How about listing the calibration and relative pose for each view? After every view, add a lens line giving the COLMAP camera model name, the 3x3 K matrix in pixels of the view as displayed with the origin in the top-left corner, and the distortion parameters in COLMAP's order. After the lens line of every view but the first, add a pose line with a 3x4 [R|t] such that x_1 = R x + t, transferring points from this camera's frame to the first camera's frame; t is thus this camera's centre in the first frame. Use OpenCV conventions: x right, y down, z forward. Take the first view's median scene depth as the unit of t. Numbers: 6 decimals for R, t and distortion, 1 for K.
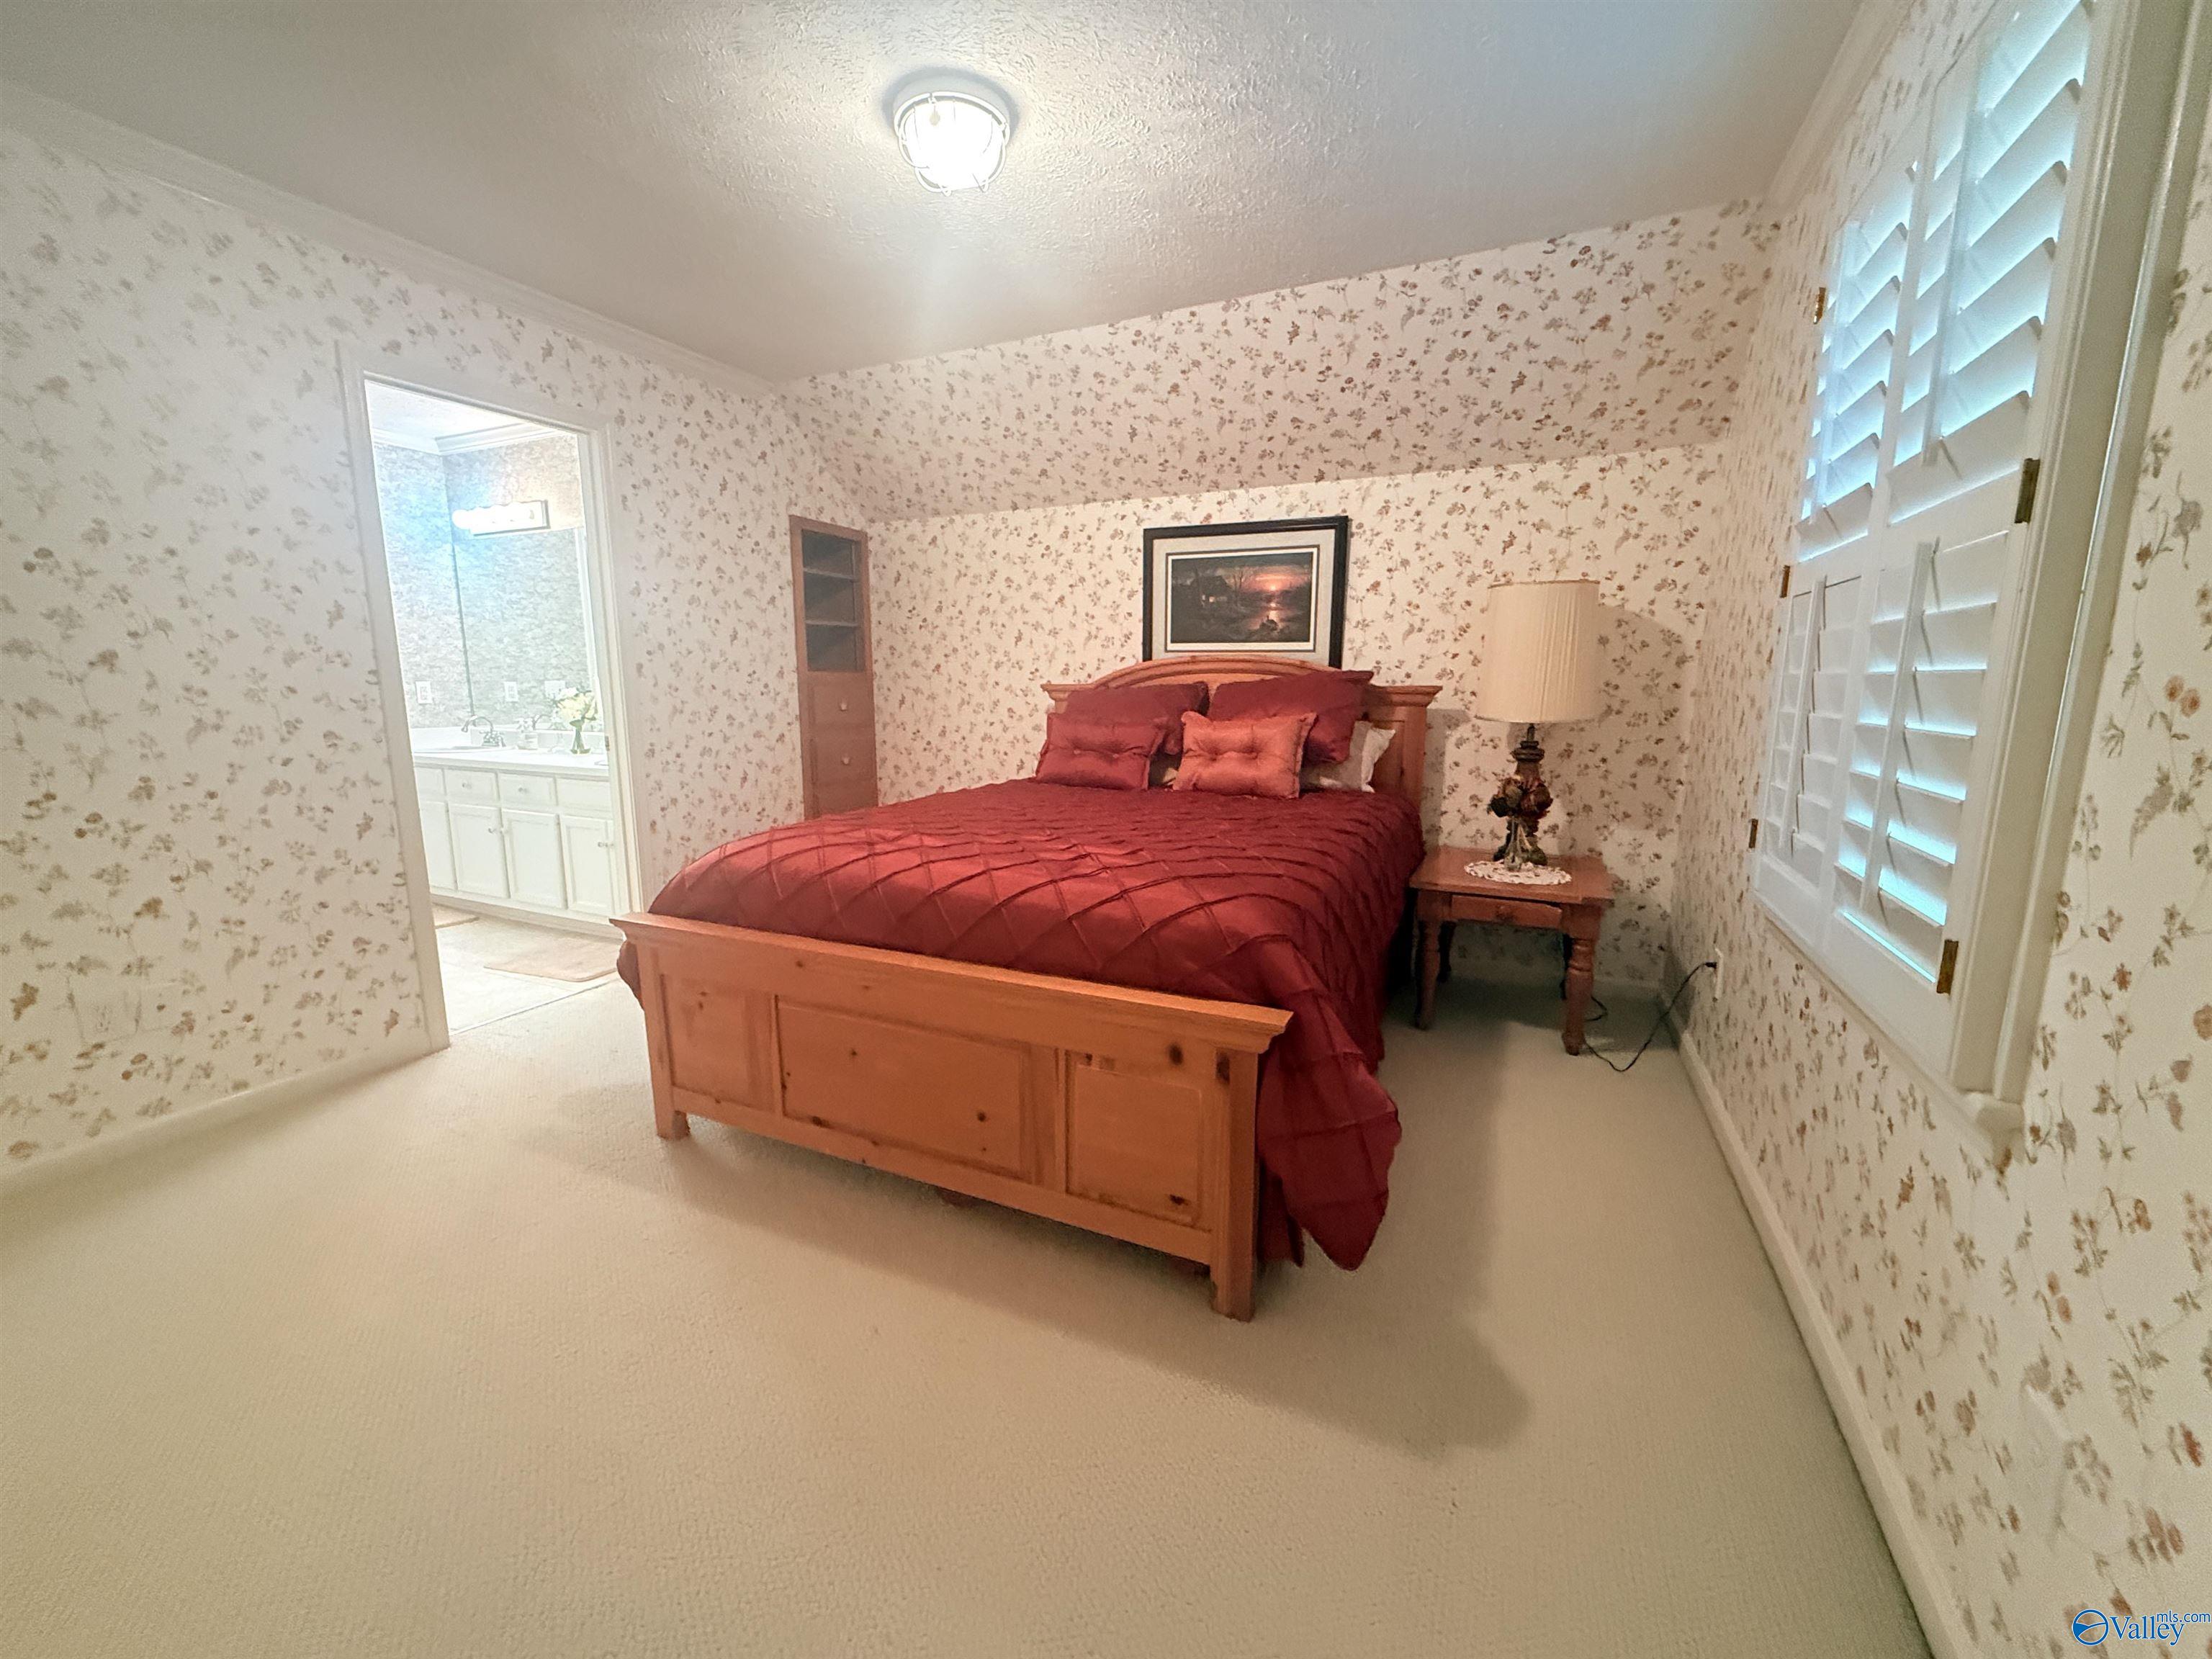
lens RADIAL K [[888.6, 0, 1103.1], [0, 888.6, 839.4], [0, 0, 1]] dist [-0.002403, -0.000191]
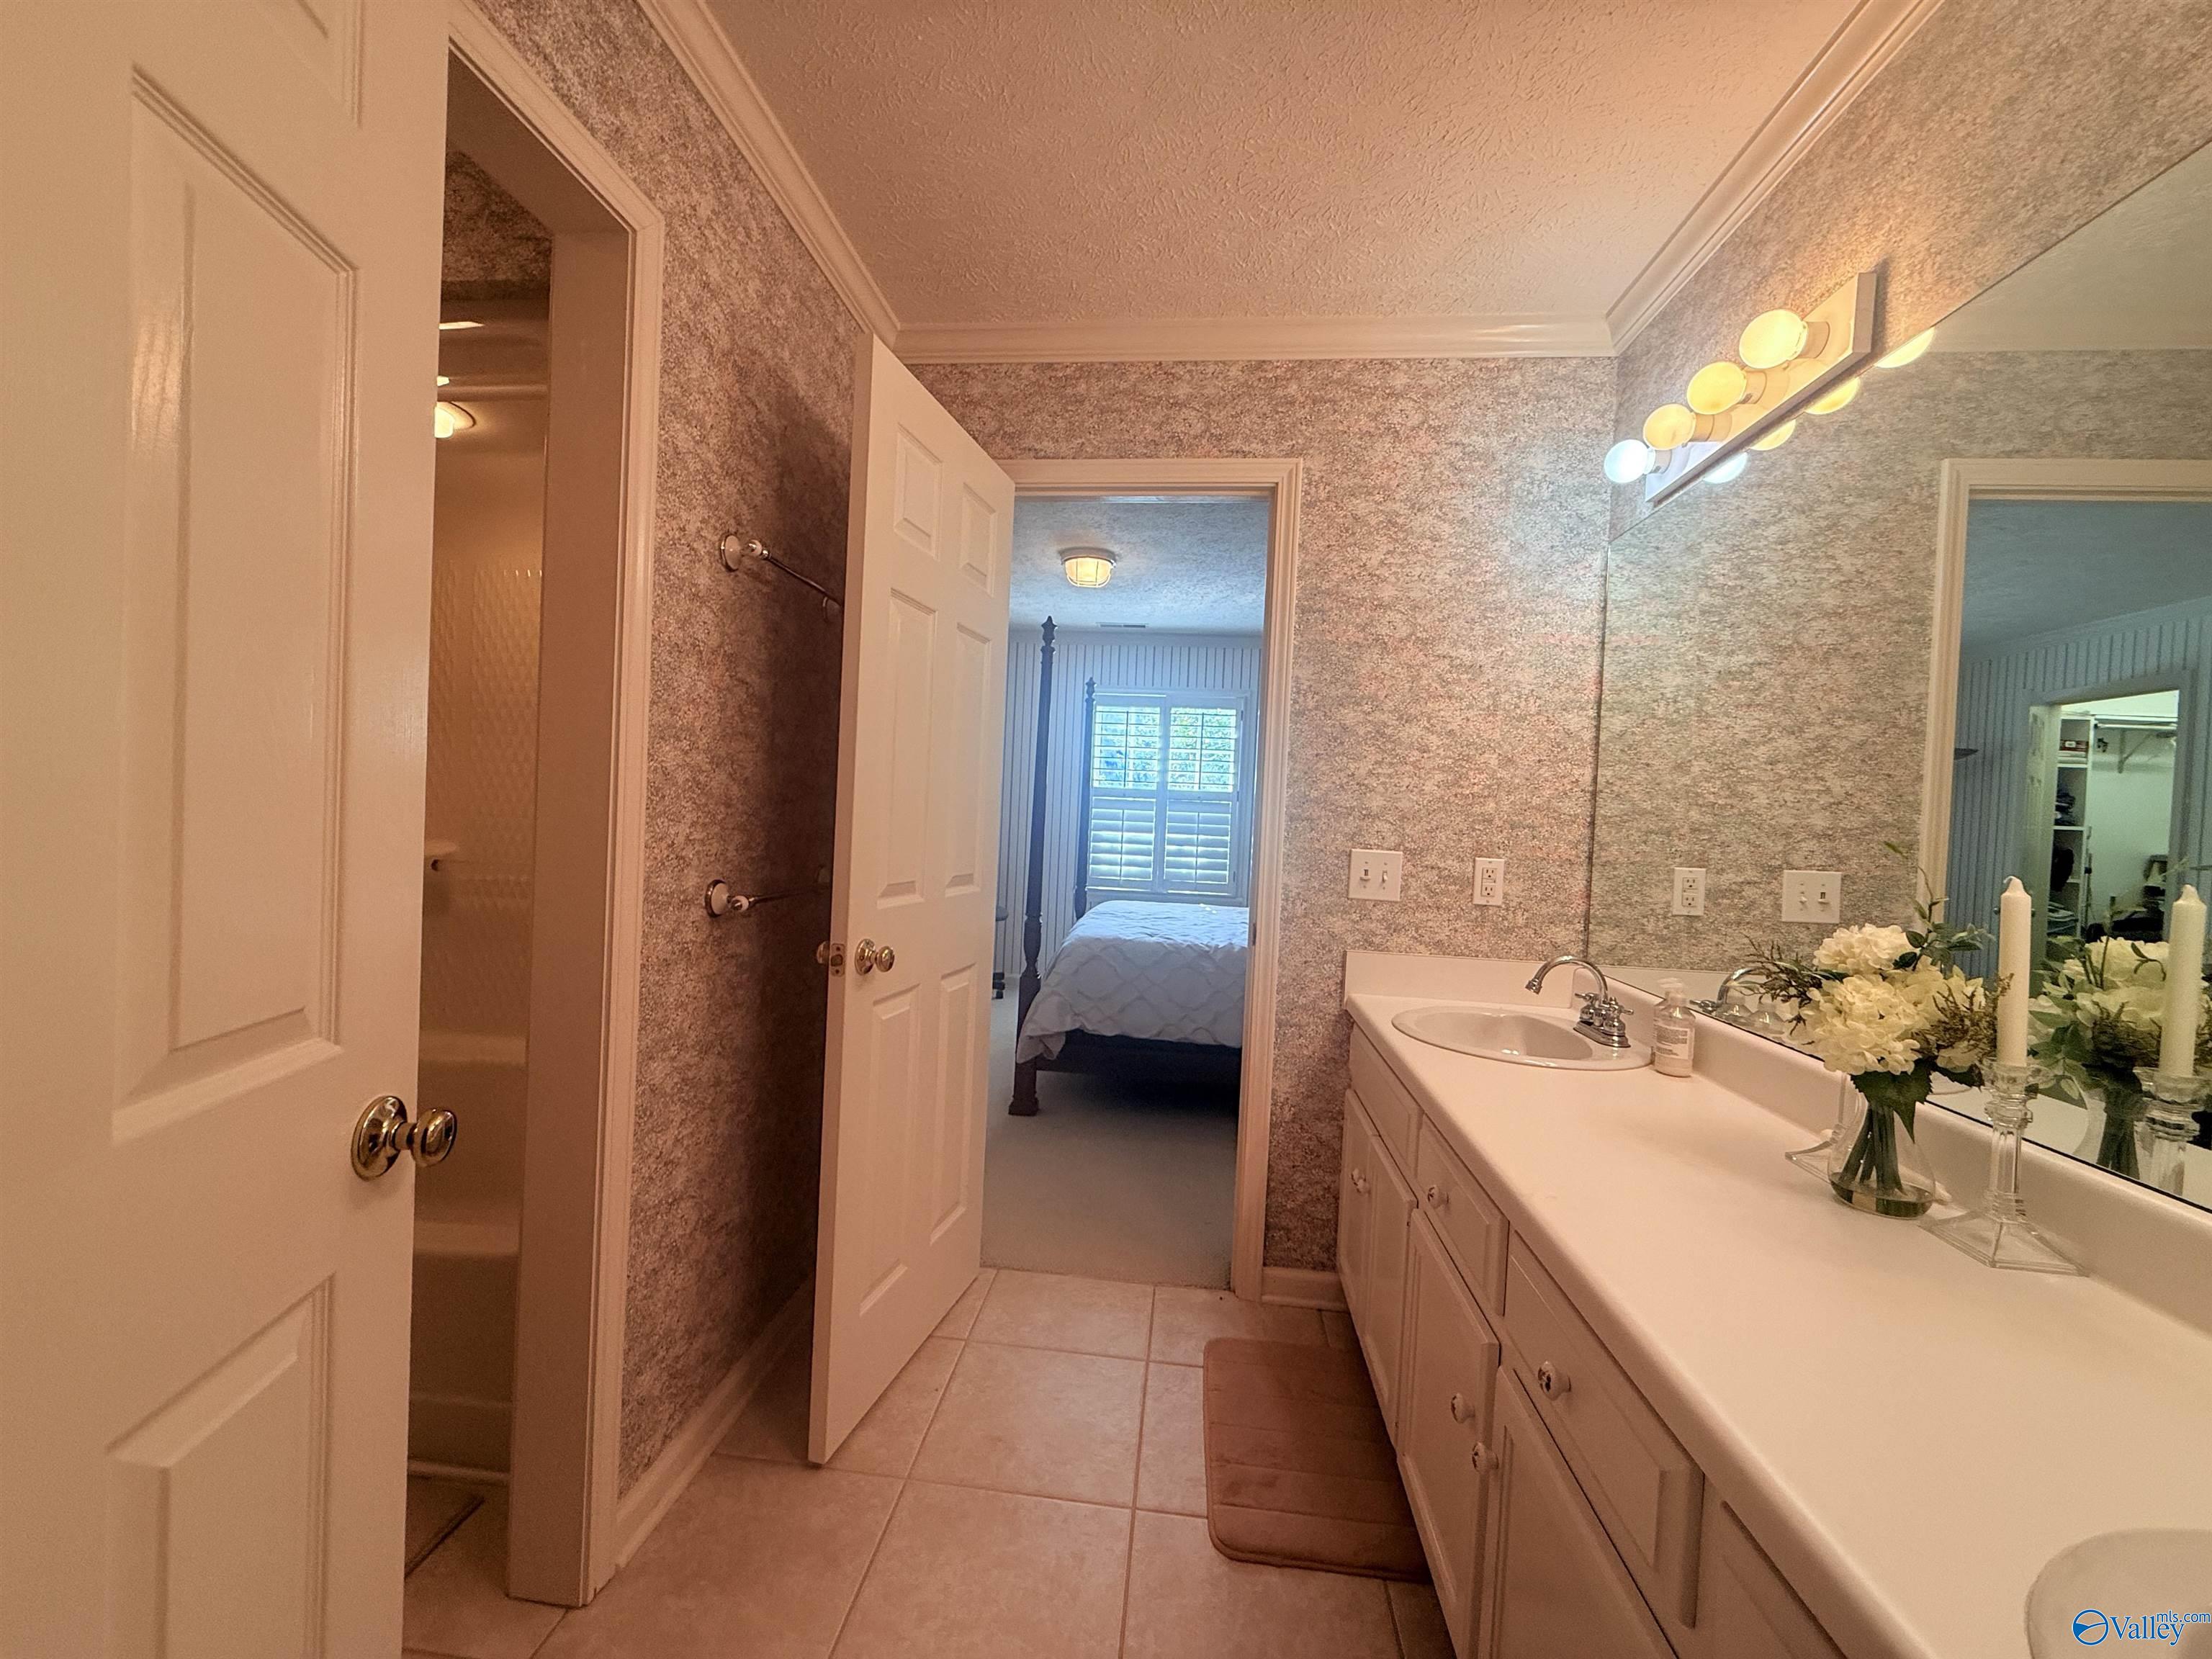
lens RADIAL K [[888.6, 0, 1103.1], [0, 888.6, 839.4], [0, 0, 1]] dist [-0.002403, -0.000191]
pose [[0.338892, 0.029742, -0.940355, -0.396599], [-0.206054, 0.977580, -0.043340, -0.122606], [0.917984, 0.208452, 0.337423, 0.643726]]
